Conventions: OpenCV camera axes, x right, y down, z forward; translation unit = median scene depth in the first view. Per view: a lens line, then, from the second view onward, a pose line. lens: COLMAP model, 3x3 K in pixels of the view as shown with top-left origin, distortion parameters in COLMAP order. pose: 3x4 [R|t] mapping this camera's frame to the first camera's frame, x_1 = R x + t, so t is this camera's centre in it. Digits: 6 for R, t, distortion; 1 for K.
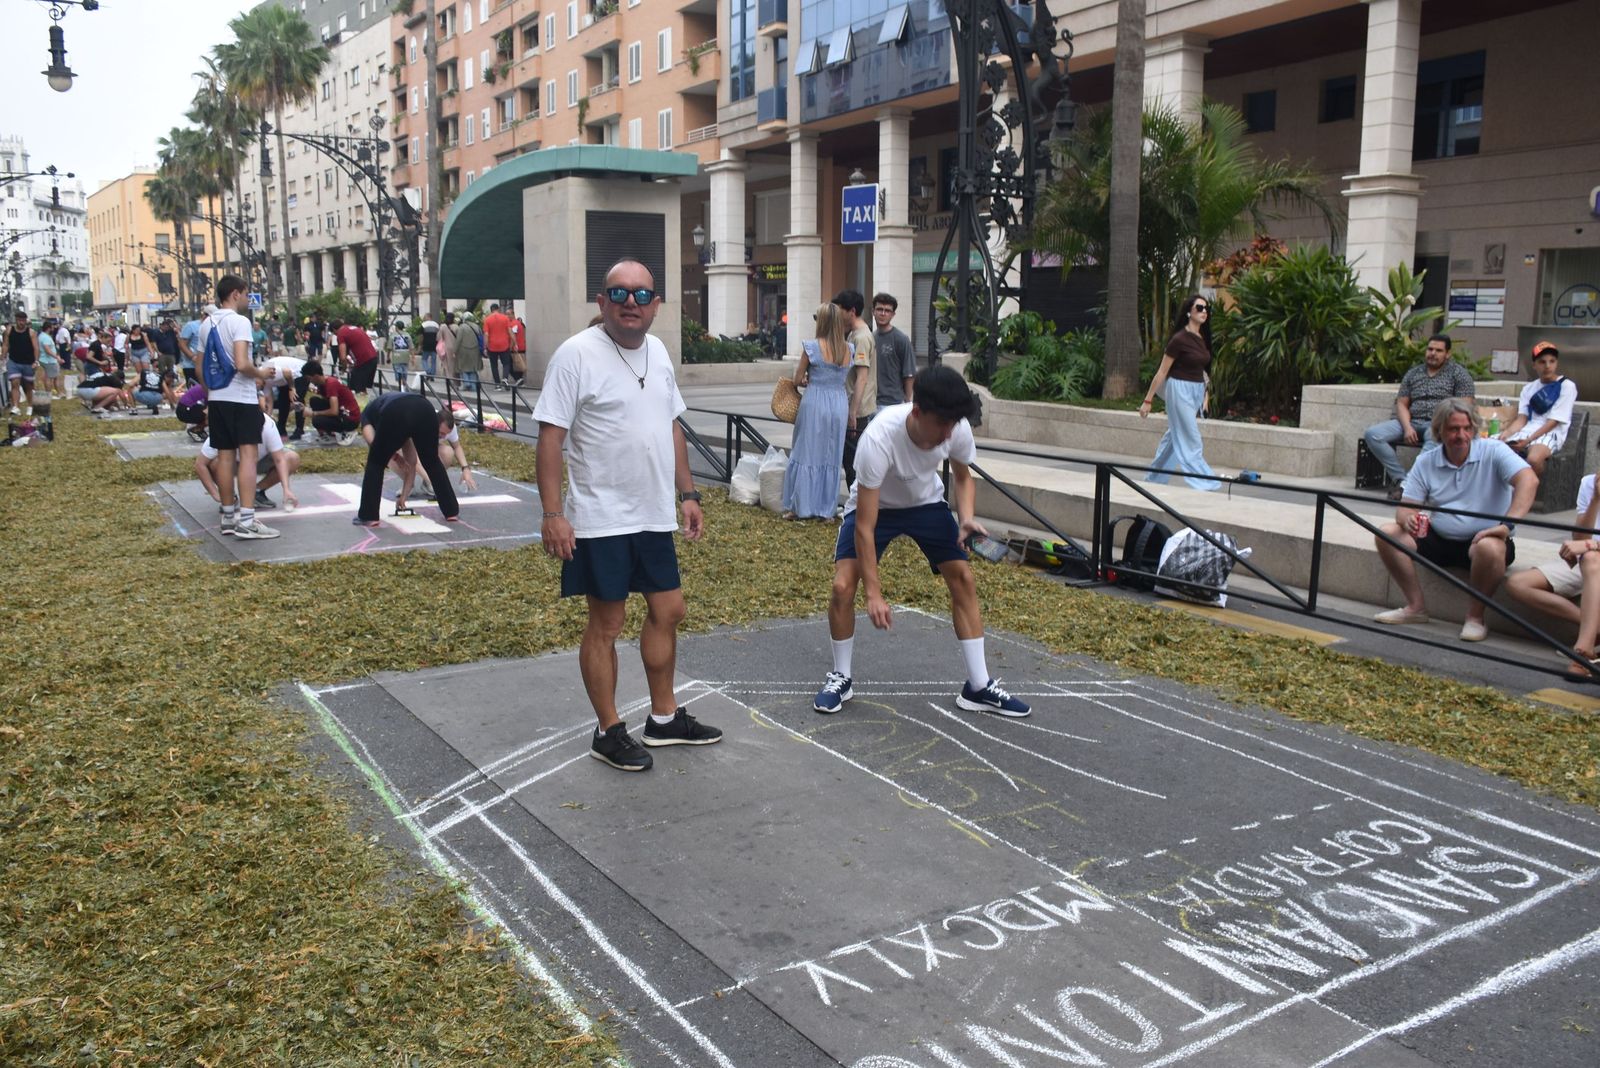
lens RADIAL K [[1258.6, 0, 800.0], [0, 1258.6, 534.0], [0, 0, 1]] dist [-0.135316, 0.087342]
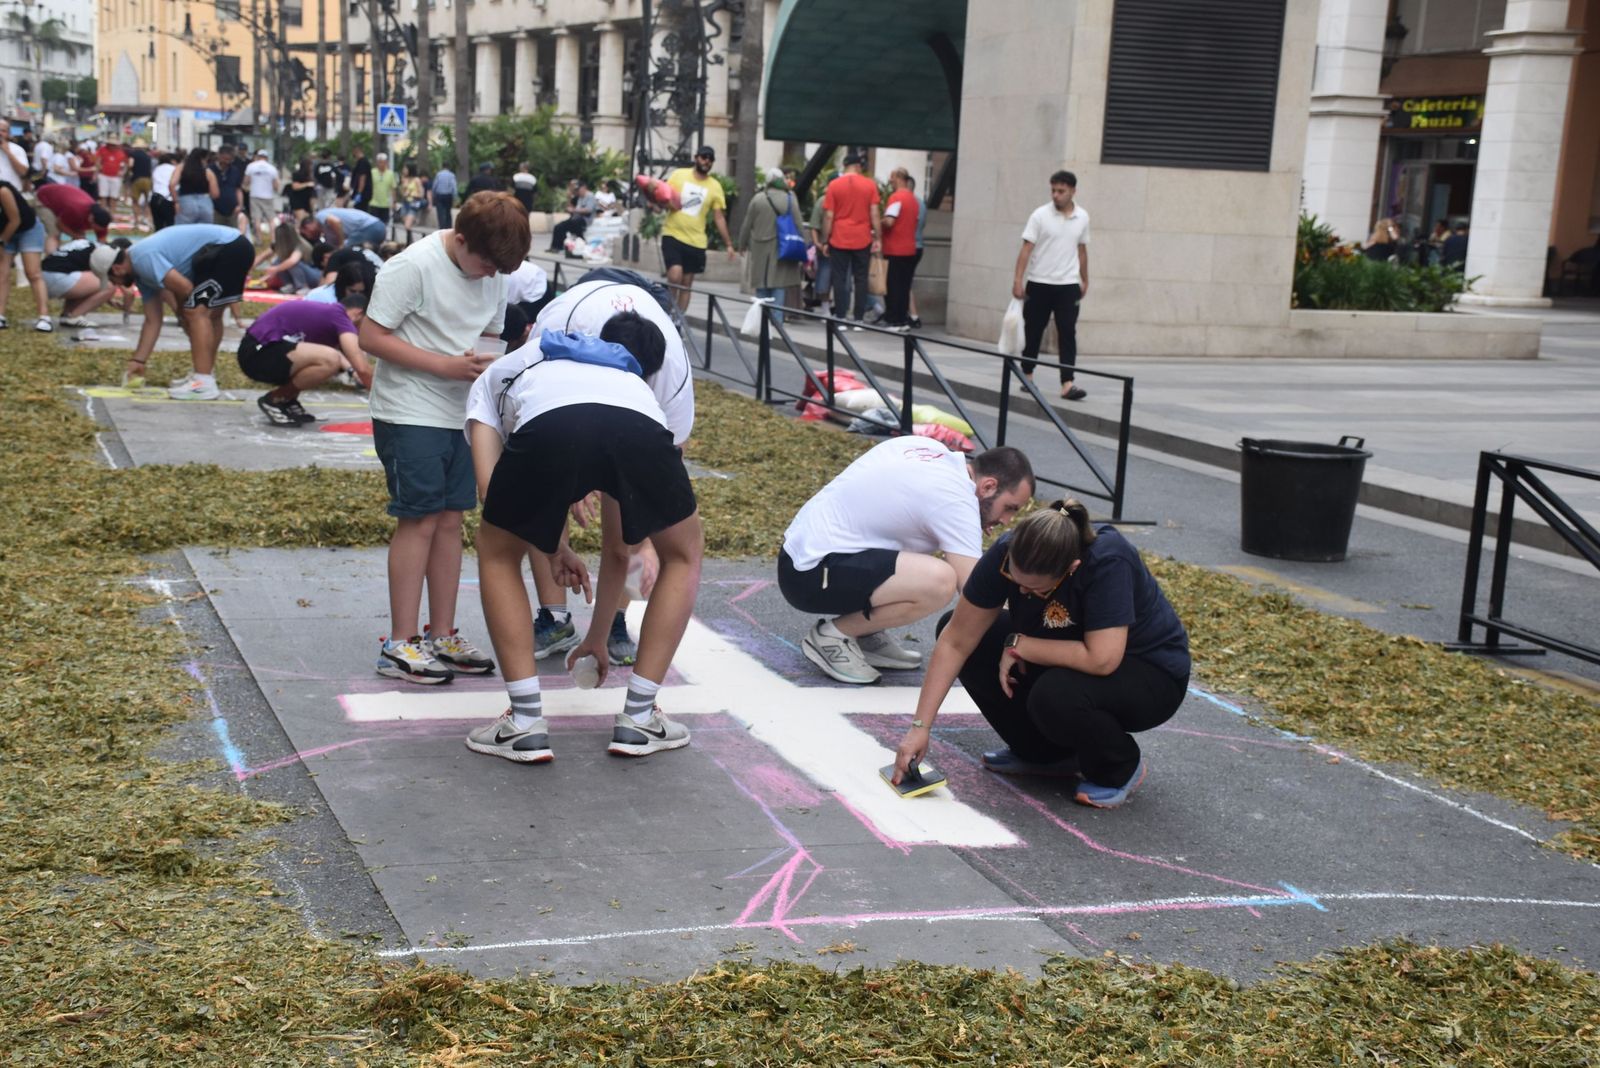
lens RADIAL K [[2279.0, 0, 797.5], [0, 2279.0, 539.2], [0, 0, 1]] dist [0.116945, 0.502871]
pose [[0.971388, 0.085241, -0.221672, -0.068074], [-0.090202, 0.995847, -0.012339, -0.022504], [0.219700, 0.031981, 0.975043, 0.128432]]
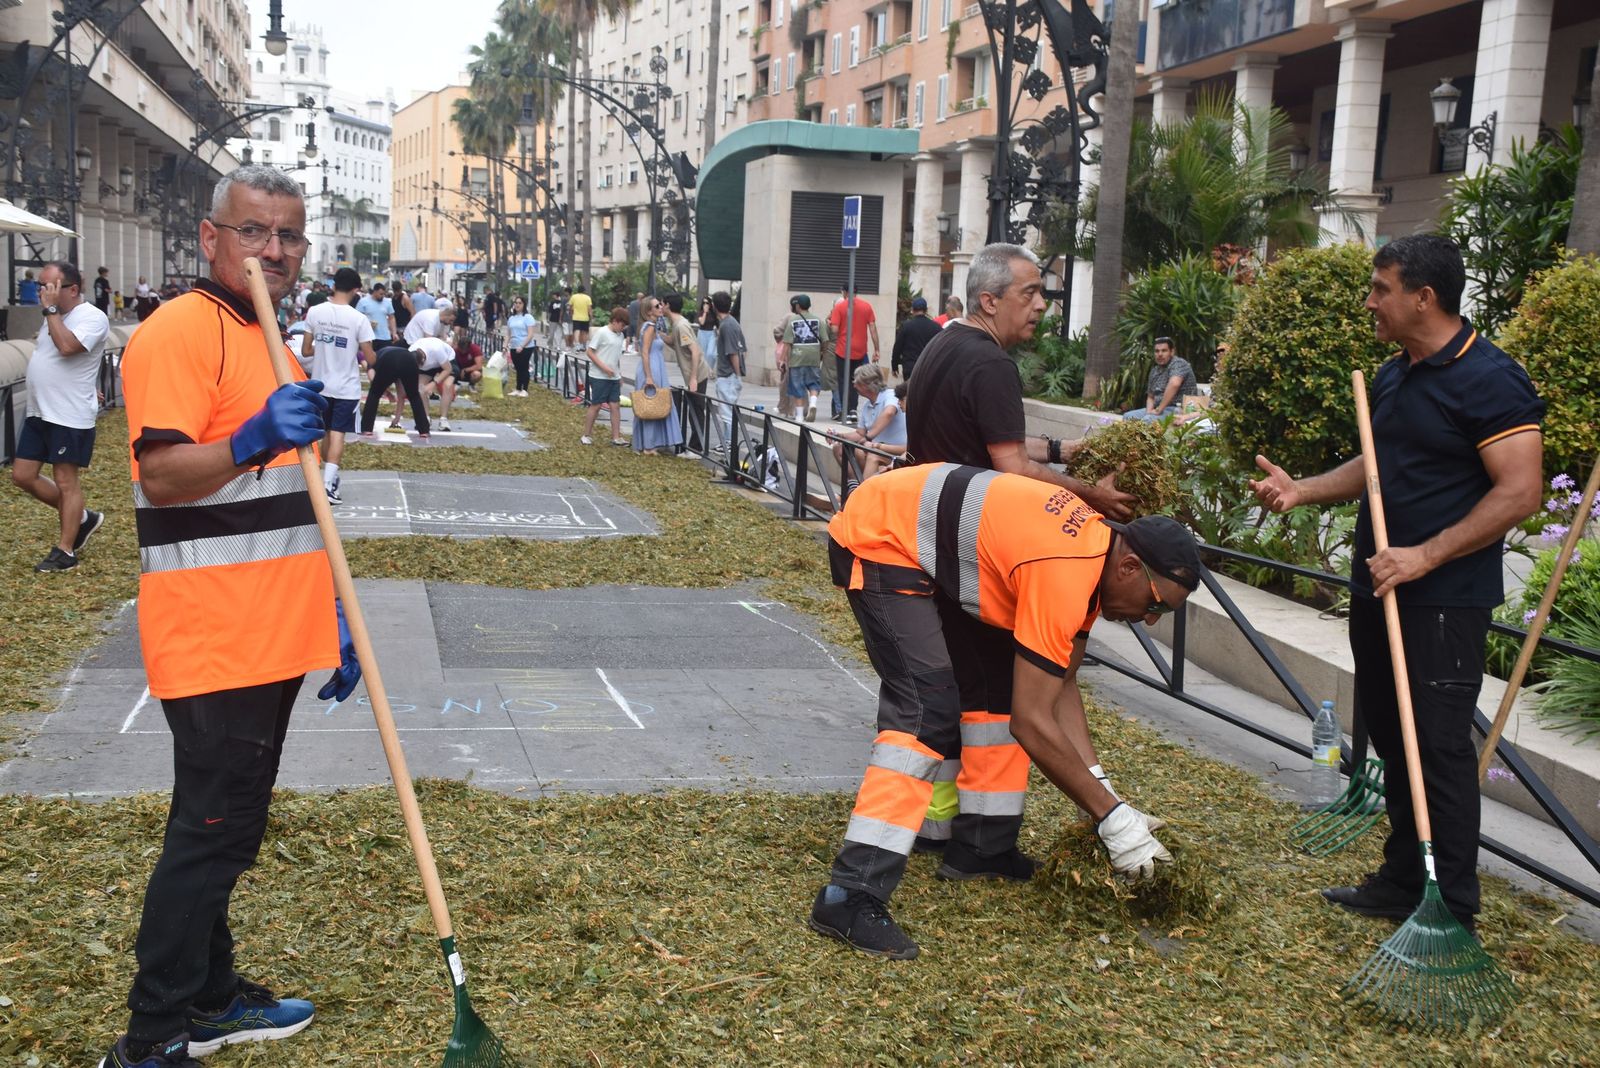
lens RADIAL K [[2090.1, 0, 800.0], [0, 2090.1, 534.0], [0, 0, 1]] dist [0.080093, 0.407800]
pose [[0.939262, 0.072751, -0.335402, 0.310075], [-0.095029, 0.994194, -0.050473, 0.058408], [0.329782, 0.079280, 0.940722, -0.364843]]
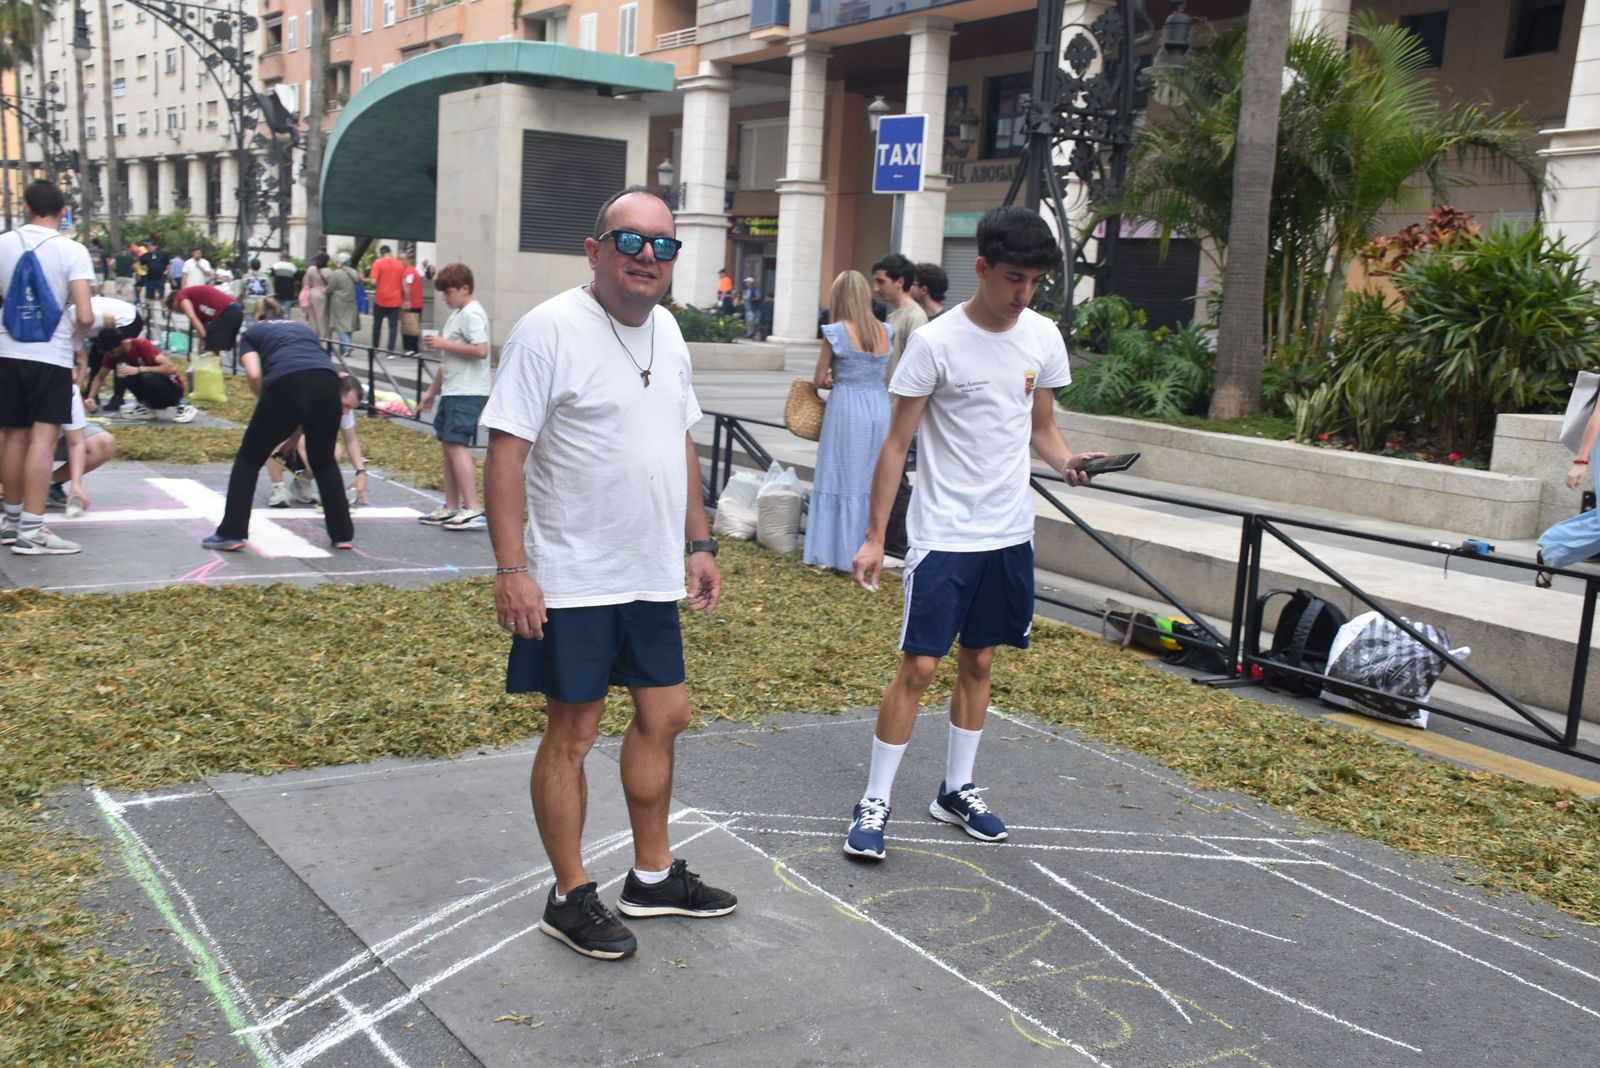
lens RADIAL K [[1605.1, 0, 800.0], [0, 1605.1, 534.0], [0, 0, 1]] dist [-0.041172, 0.214076]
pose [[0.998441, 0.052090, 0.020054, -0.009108], [-0.051712, 0.998483, -0.018935, -0.003816], [-0.021010, 0.017869, 0.999620, 0.022000]]
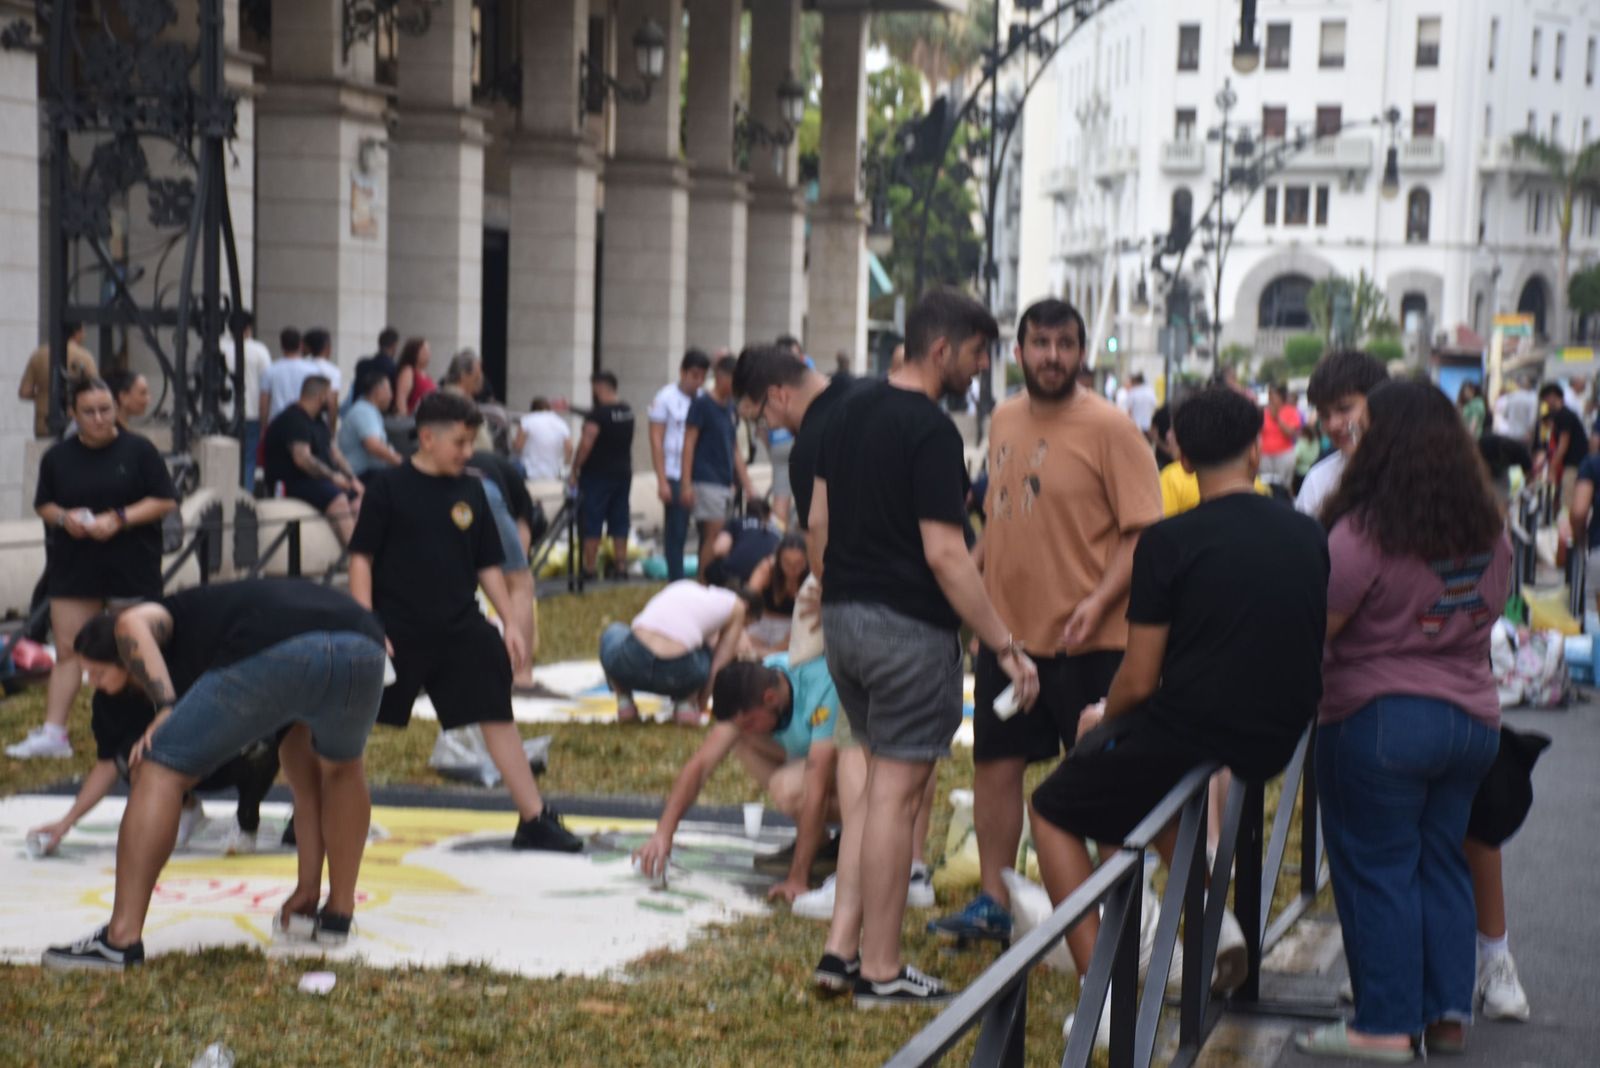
lens RADIAL K [[3422.0, 0, 800.0], [0, 3422.0, 534.0], [0, 0, 1]] dist [0.550430, 0.330412]
pose [[0.695763, 0.045568, -0.716825, -0.713548], [-0.142130, 0.986986, -0.075213, -0.241698], [0.704069, 0.154213, 0.693185, 1.423357]]
